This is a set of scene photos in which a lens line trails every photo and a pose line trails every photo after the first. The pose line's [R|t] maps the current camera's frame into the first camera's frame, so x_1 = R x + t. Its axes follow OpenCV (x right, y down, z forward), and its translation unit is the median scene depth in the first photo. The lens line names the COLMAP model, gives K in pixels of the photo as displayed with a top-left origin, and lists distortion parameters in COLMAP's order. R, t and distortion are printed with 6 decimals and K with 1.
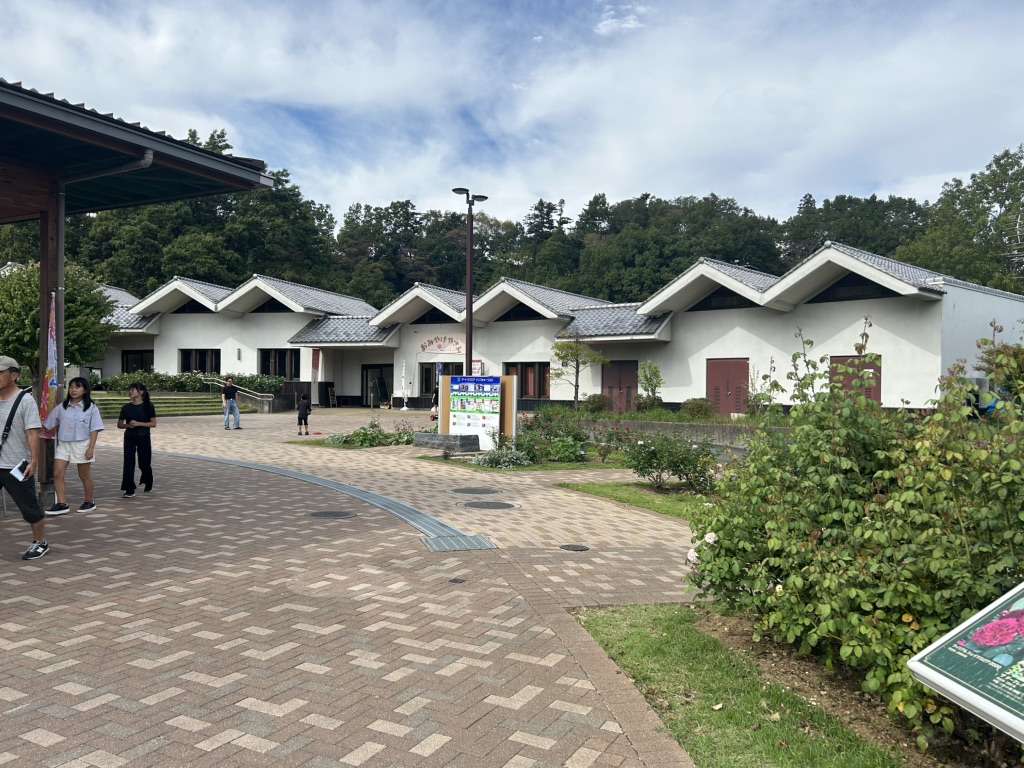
lens RADIAL K [[757.5, 0, 512.0], [0, 757.5, 384.0], [0, 0, 1]] dist [0.056429, -0.059167]
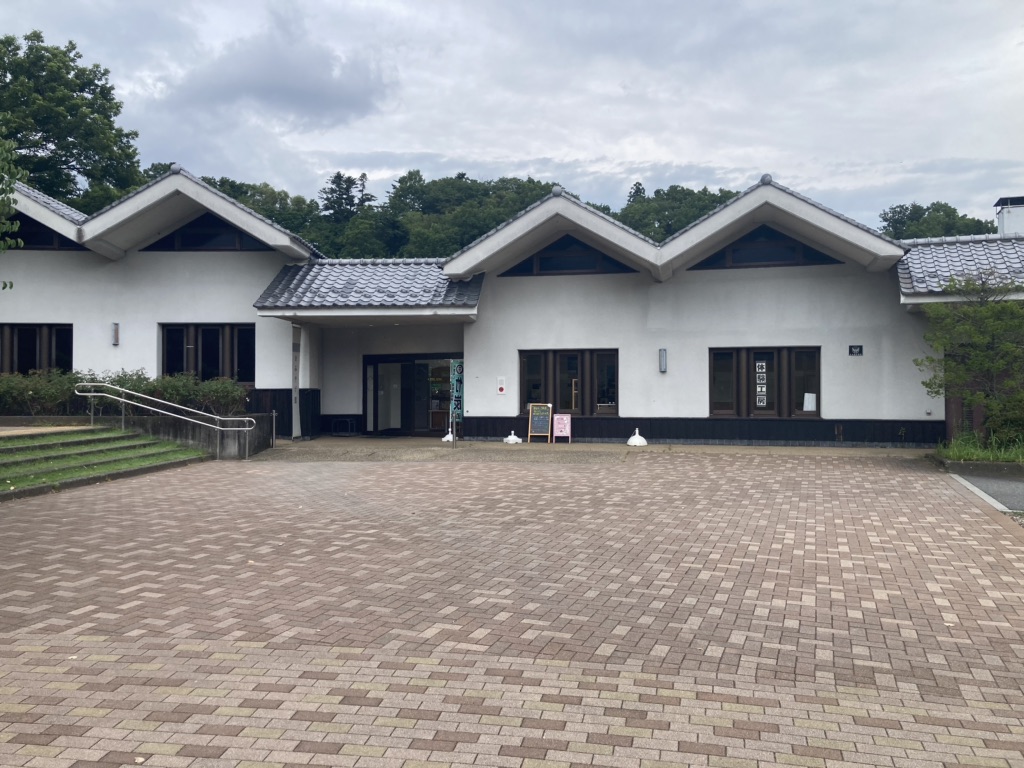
lens RADIAL K [[808.5, 0, 512.0], [0, 808.5, 384.0], [0, 0, 1]] dist [-0.015731, -0.004998]
pose [[0.956051, -0.011821, 0.292963, -0.279660], [0.012328, 0.999924, 0.000116, -0.004577], [-0.292942, 0.003501, 0.956124, 0.450289]]
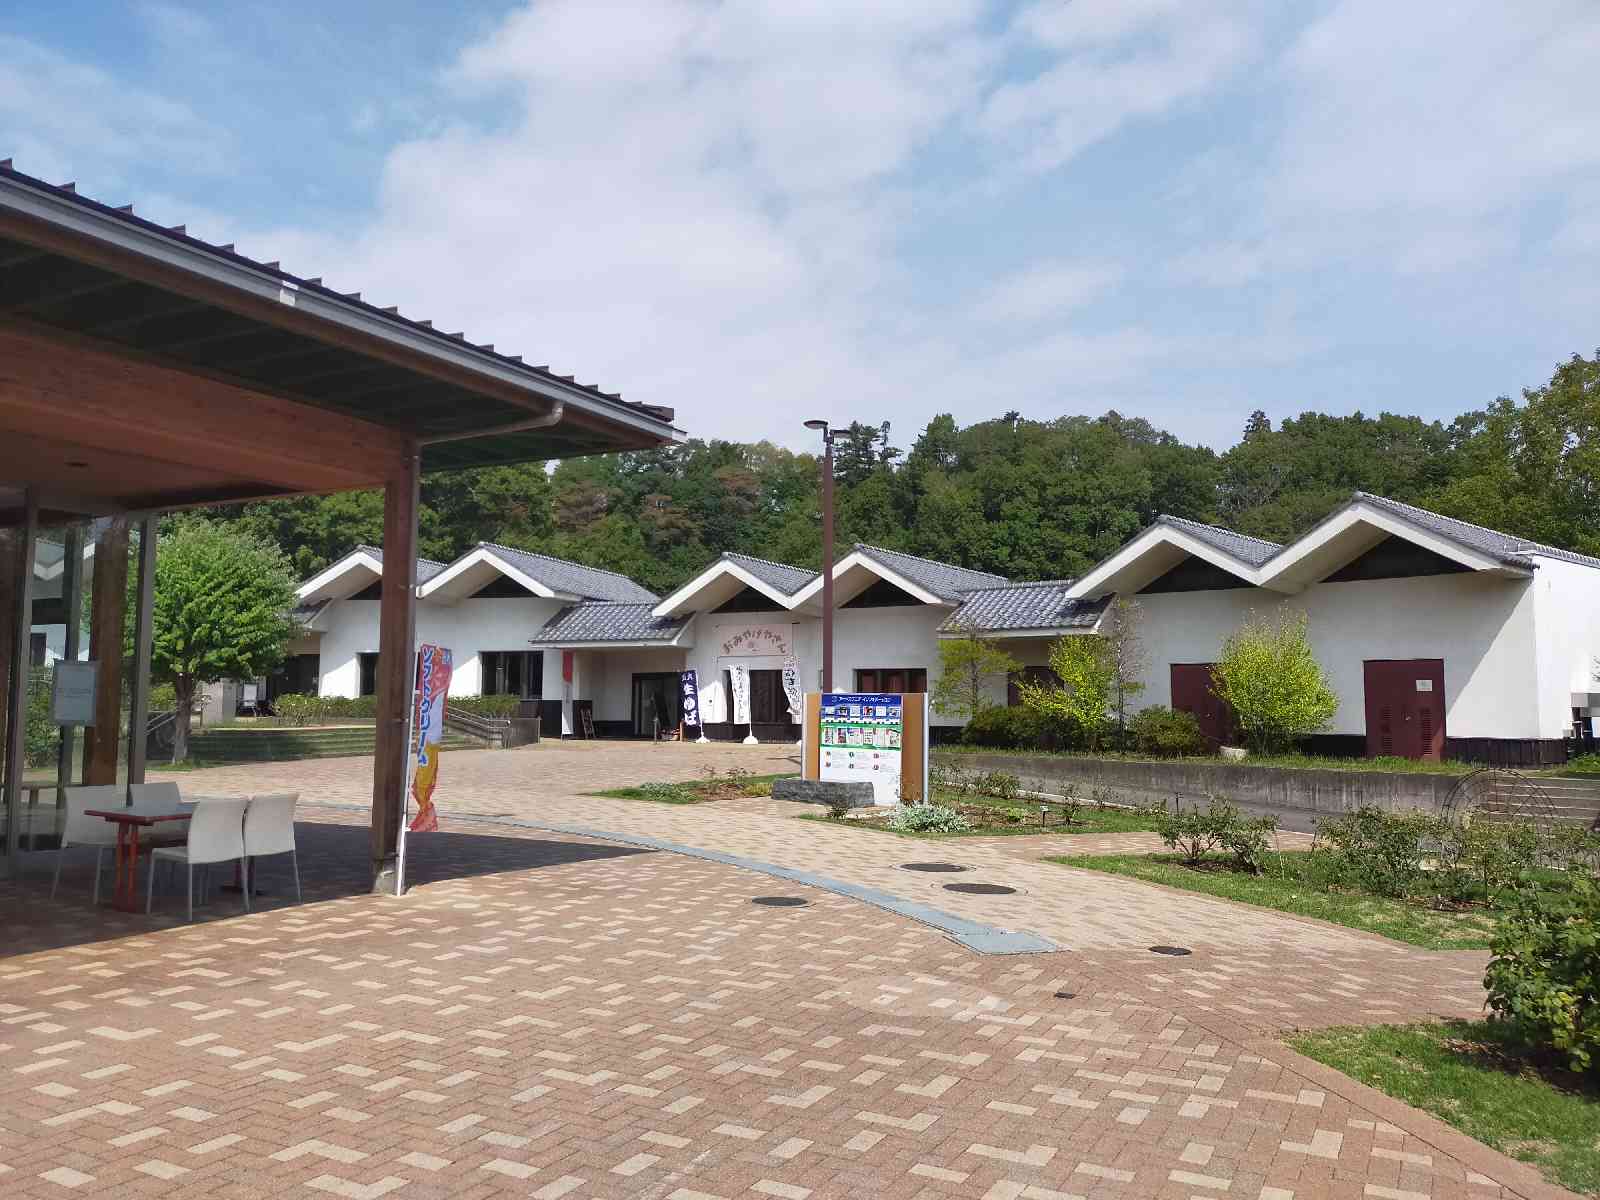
lens RADIAL K [[1155.6, 0, 800.0], [0, 1155.6, 600.0], [0, 0, 1]] dist [0.096753, -0.141332]
pose [[0.999971, -0.007197, -0.002679, -0.050792], [0.006946, 0.996423, -0.084218, -0.003800], [0.003275, 0.084197, 0.996444, -0.022446]]
